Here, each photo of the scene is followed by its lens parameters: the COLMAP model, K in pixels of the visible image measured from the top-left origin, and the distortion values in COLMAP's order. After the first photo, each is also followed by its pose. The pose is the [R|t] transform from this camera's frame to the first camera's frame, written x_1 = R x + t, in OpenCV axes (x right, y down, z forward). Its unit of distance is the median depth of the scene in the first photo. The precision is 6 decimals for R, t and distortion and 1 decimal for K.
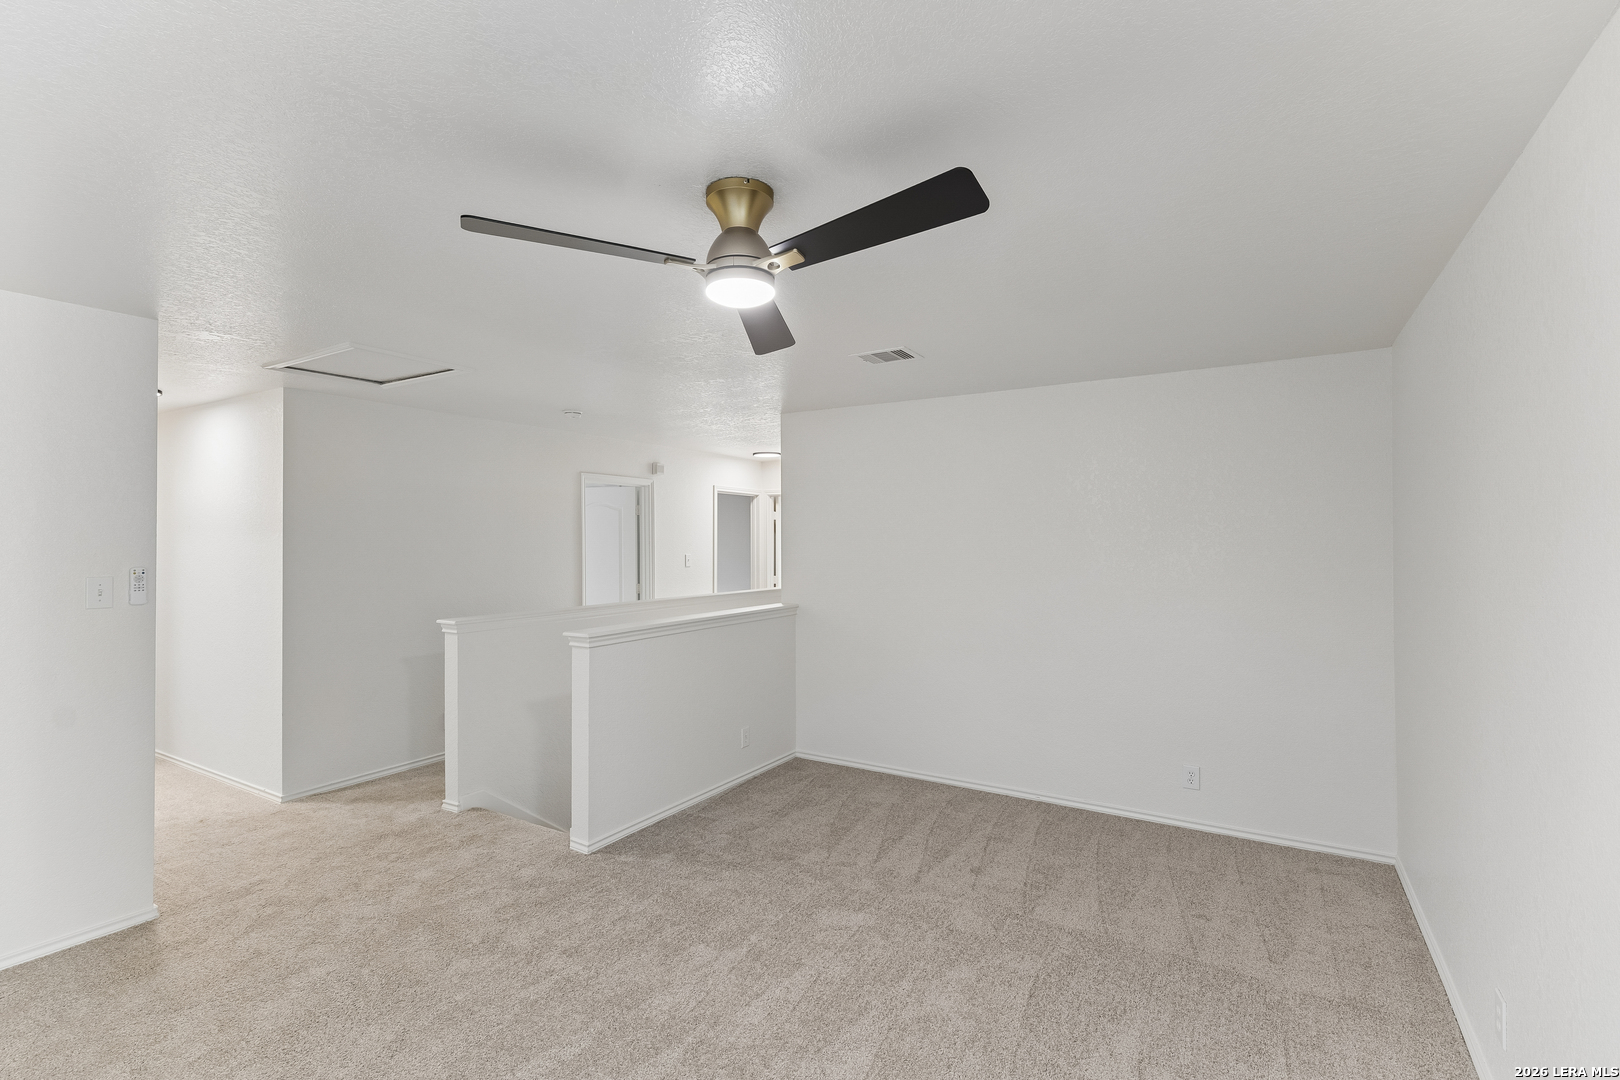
lens RADIAL K [[739.8, 0, 809.2], [0, 739.8, 538.9], [0, 0, 1]] dist [0.003677, 0.000175]
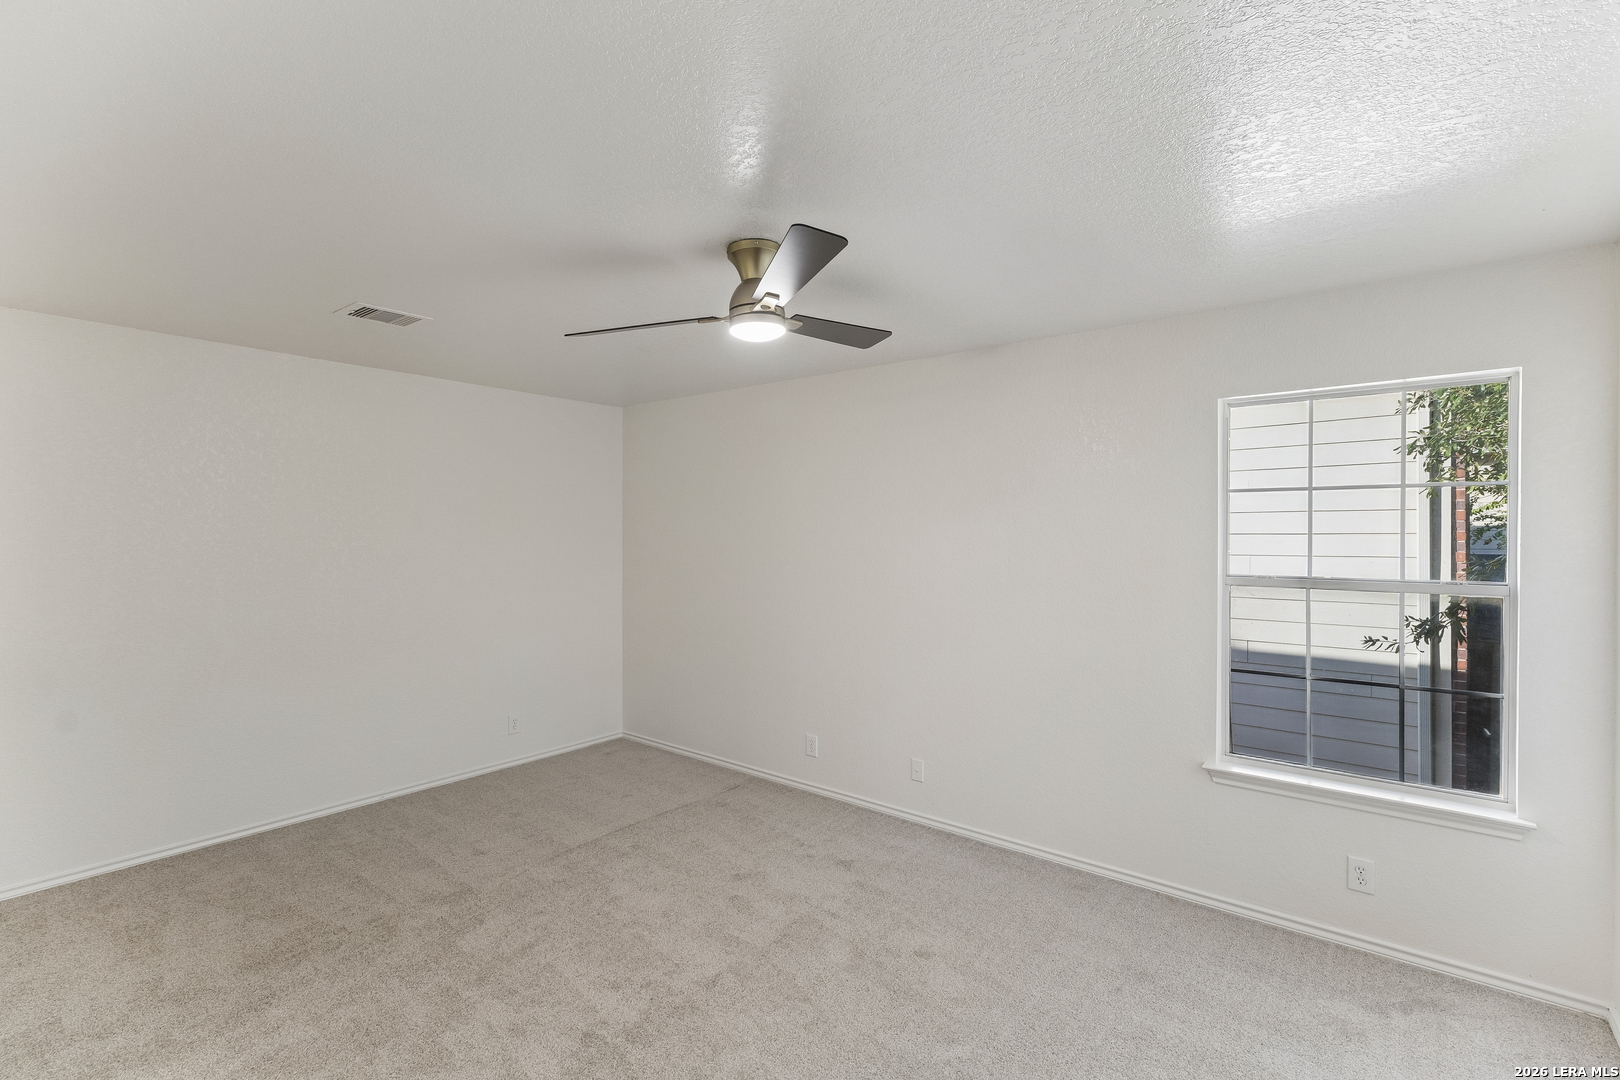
lens RADIAL K [[739.8, 0, 810.1], [0, 739.8, 543.8], [0, 0, 1]] dist [0.003677, 0.000175]
pose [[0.103877, -0.011971, 0.994518, -0.698939], [-0.009028, 0.999875, 0.012979, 0.003082], [-0.994549, -0.010327, 0.103756, 0.416718]]
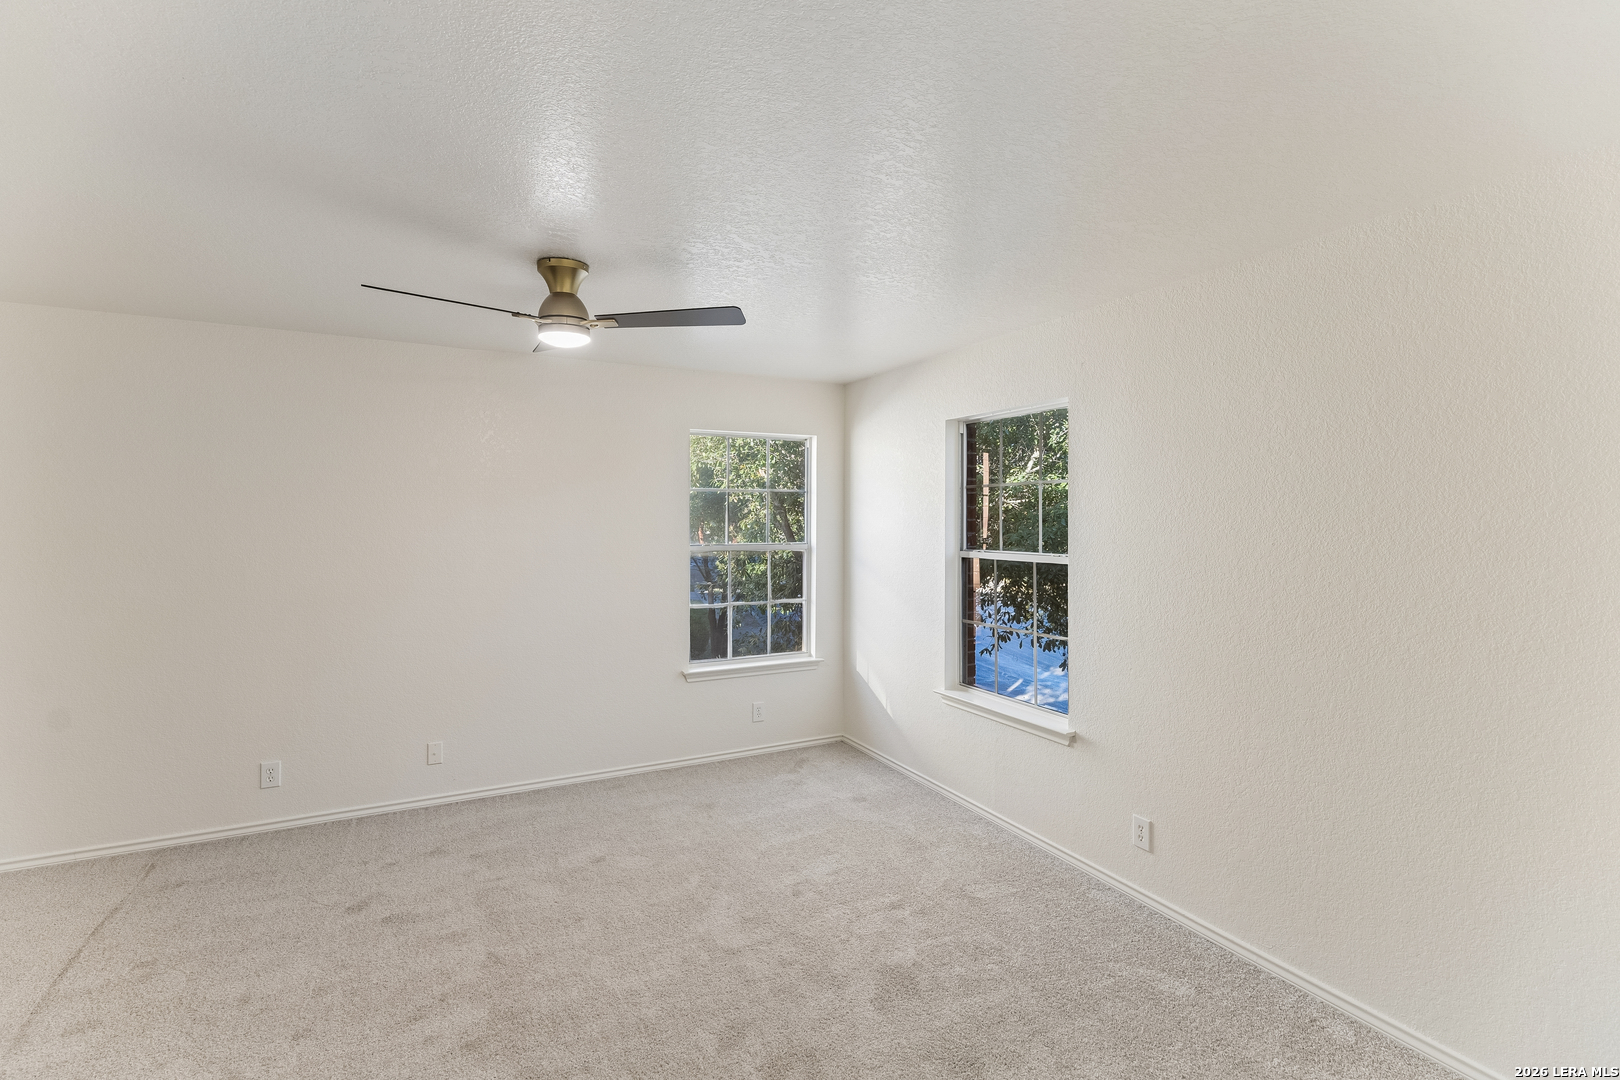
lens RADIAL K [[739.8, 0, 815.2], [0, 739.8, 529.7], [0, 0, 1]] dist [0.003677, 0.000175]
pose [[-0.867752, -0.005516, 0.496967, -0.639433], [-0.001007, 0.999956, 0.009340, 0.005438], [-0.496996, 0.007604, -0.867719, 1.041918]]
